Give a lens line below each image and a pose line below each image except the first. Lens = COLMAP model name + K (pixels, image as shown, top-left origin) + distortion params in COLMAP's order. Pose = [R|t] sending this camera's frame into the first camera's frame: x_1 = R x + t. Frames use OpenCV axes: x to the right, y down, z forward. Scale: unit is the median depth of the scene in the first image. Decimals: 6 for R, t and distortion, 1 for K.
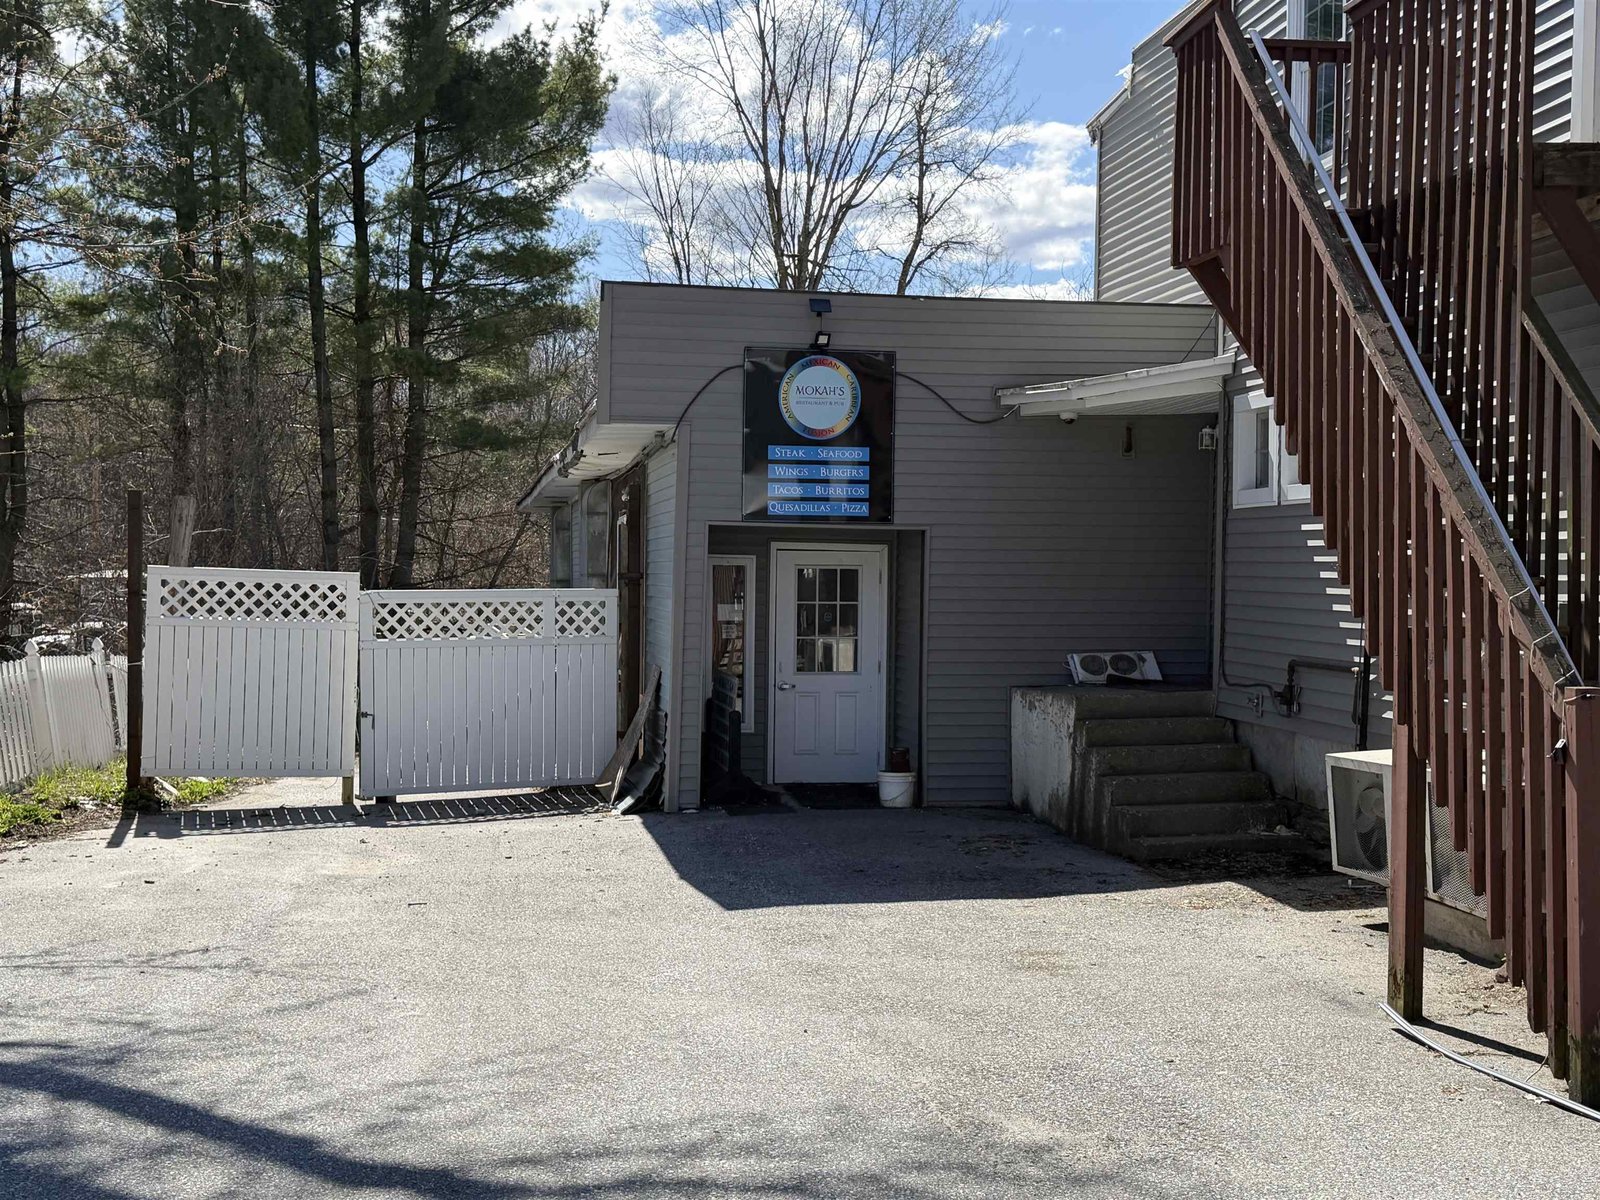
lens RADIAL K [[1942.8, 0, 795.7], [0, 1942.8, 616.7], [0, 0, 1]] dist [0.134050, 0.000000]
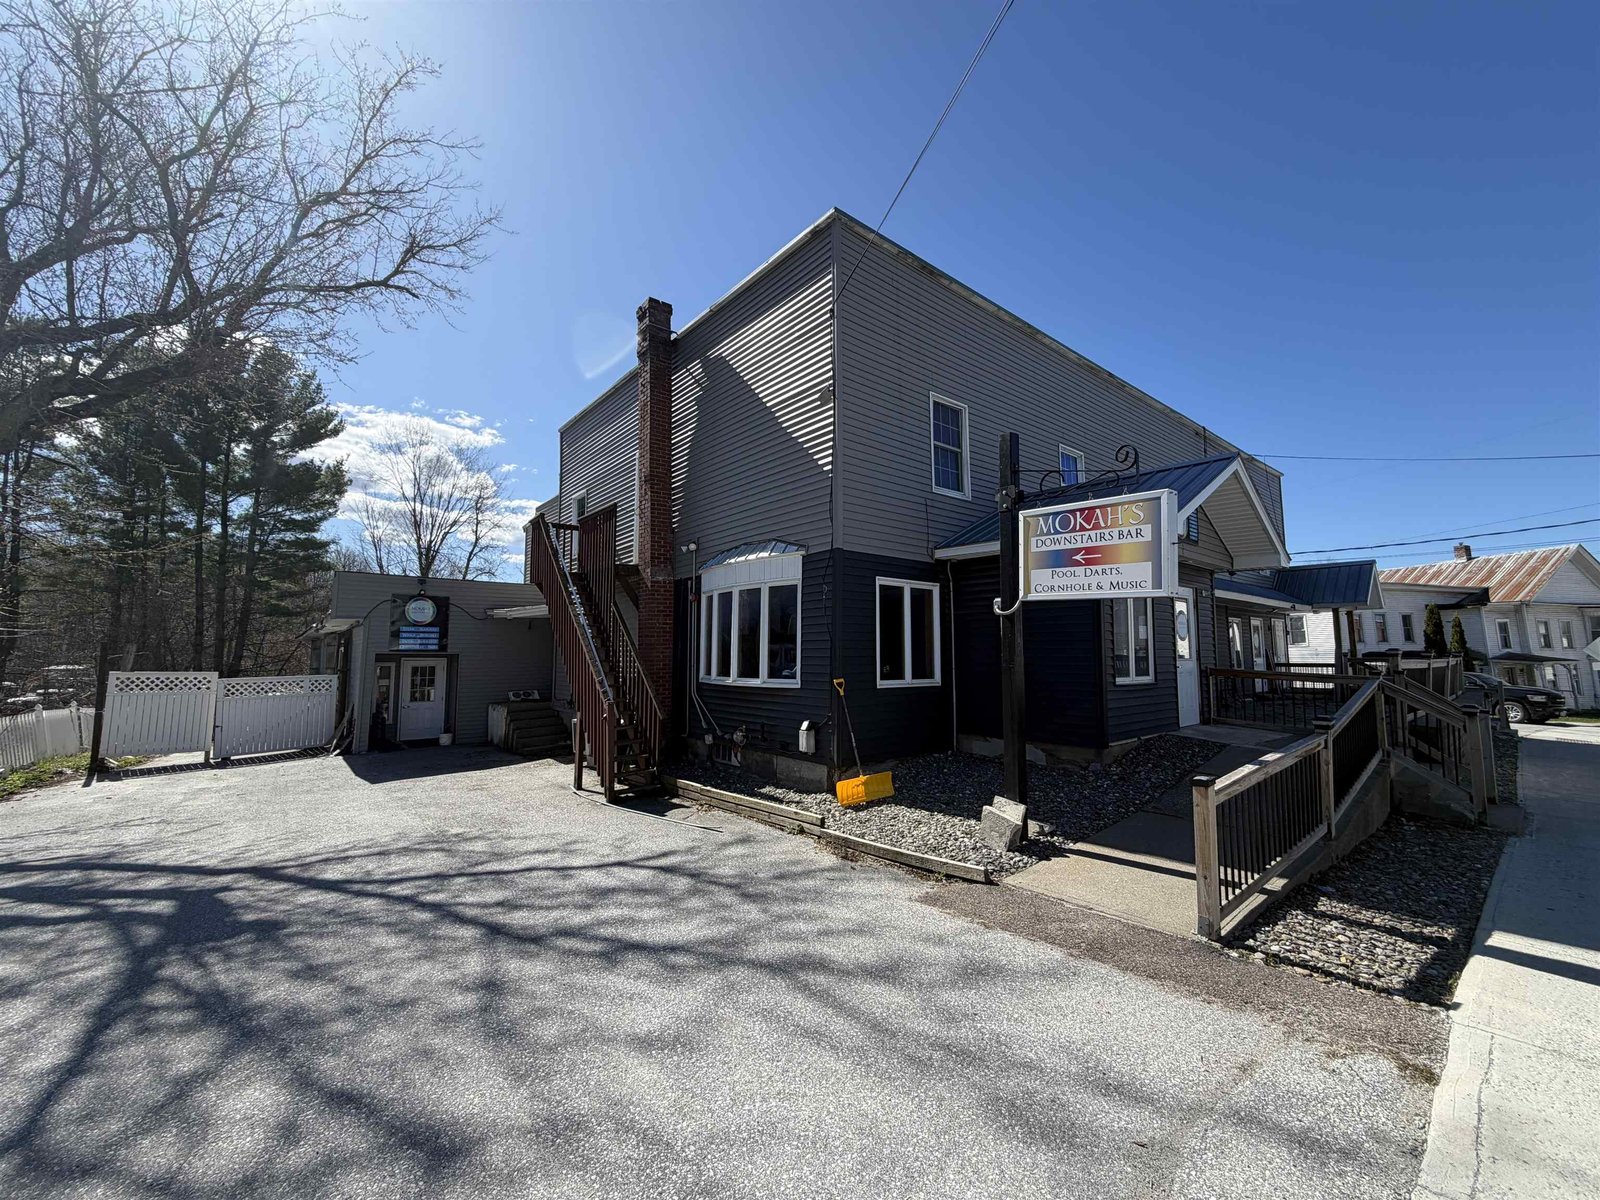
lens RADIAL K [[639.0, 0, 797.1], [0, 639.0, 599.3], [0, 0, 1]] dist [0.001635, -0.000254]
pose [[0.867086, 0.029081, 0.497309, 0.022518], [0.025564, 0.994382, -0.102722, -0.011642], [-0.497502, 0.101782, 0.861471, -0.146280]]
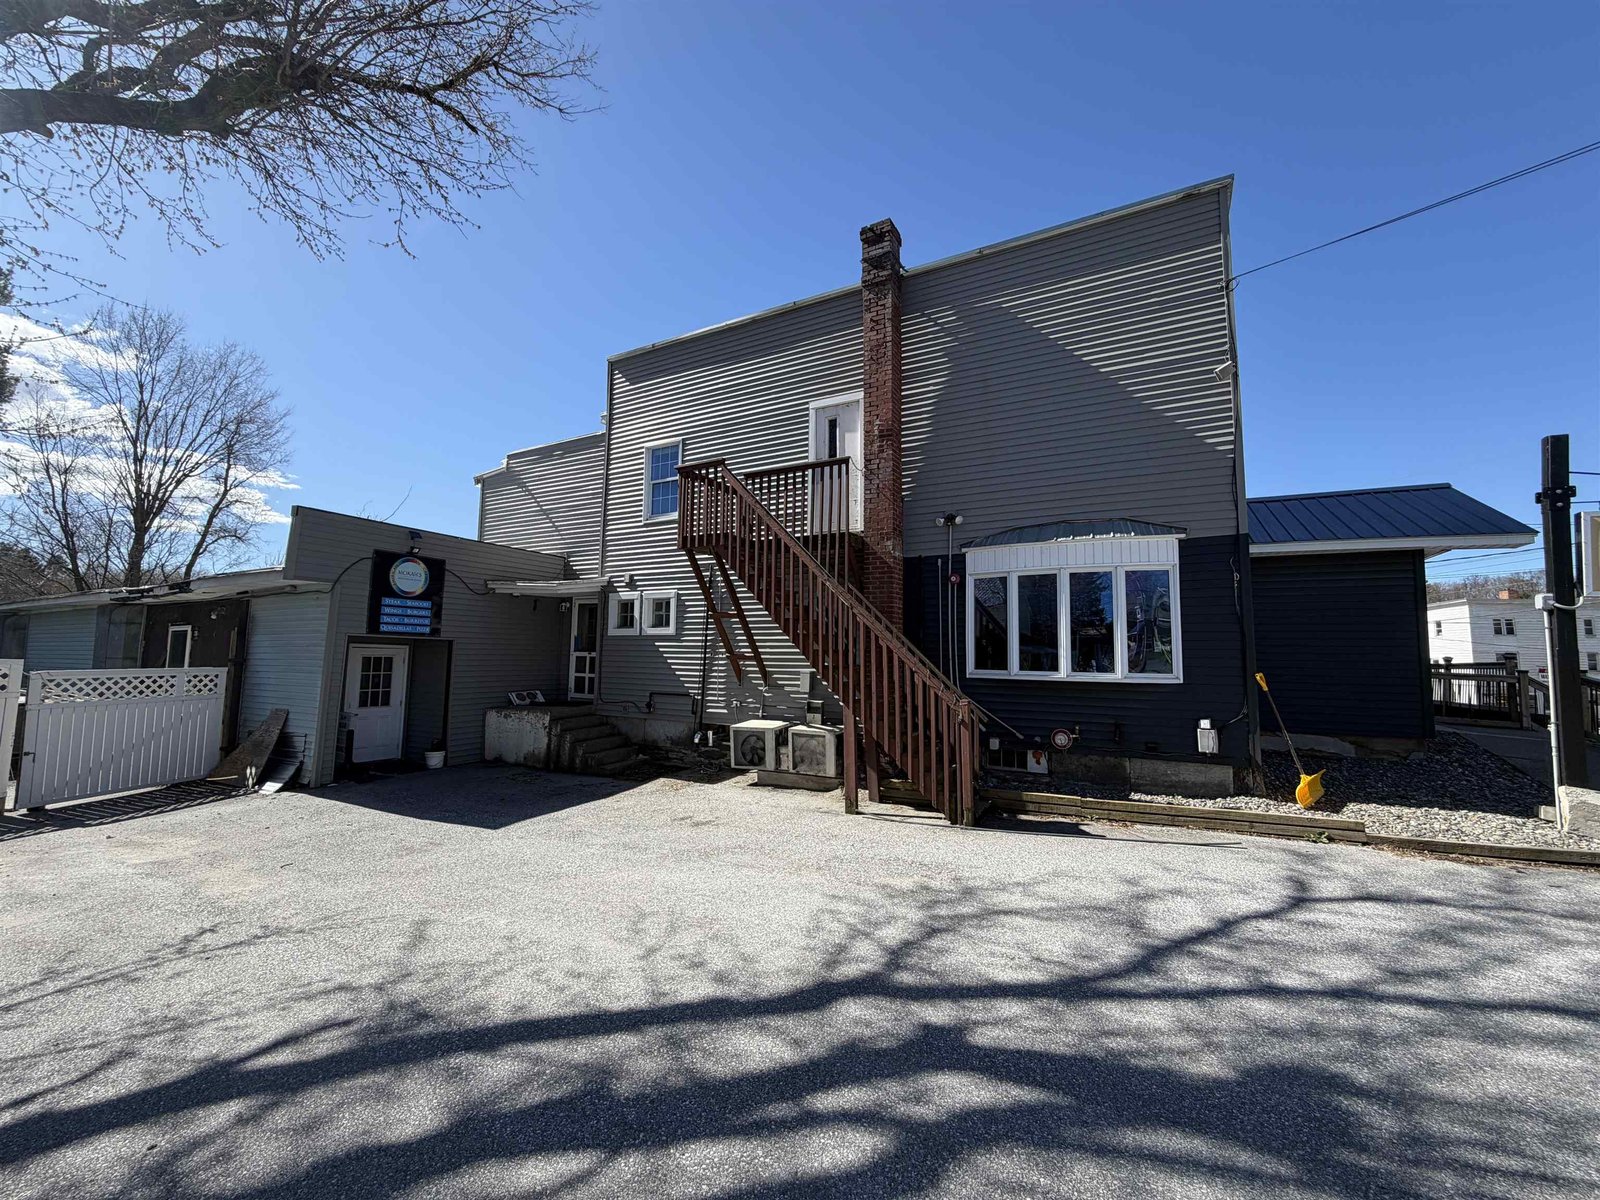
lens RADIAL K [[639.0, 0, 807.7], [0, 639.0, 598.7], [0, 0, 1]] dist [0.001635, -0.000254]
pose [[0.613982, 0.071910, 0.786038, -0.248032], [0.012883, 0.994796, -0.101071, -0.011380], [-0.789215, 0.072182, 0.609860, 0.212533]]
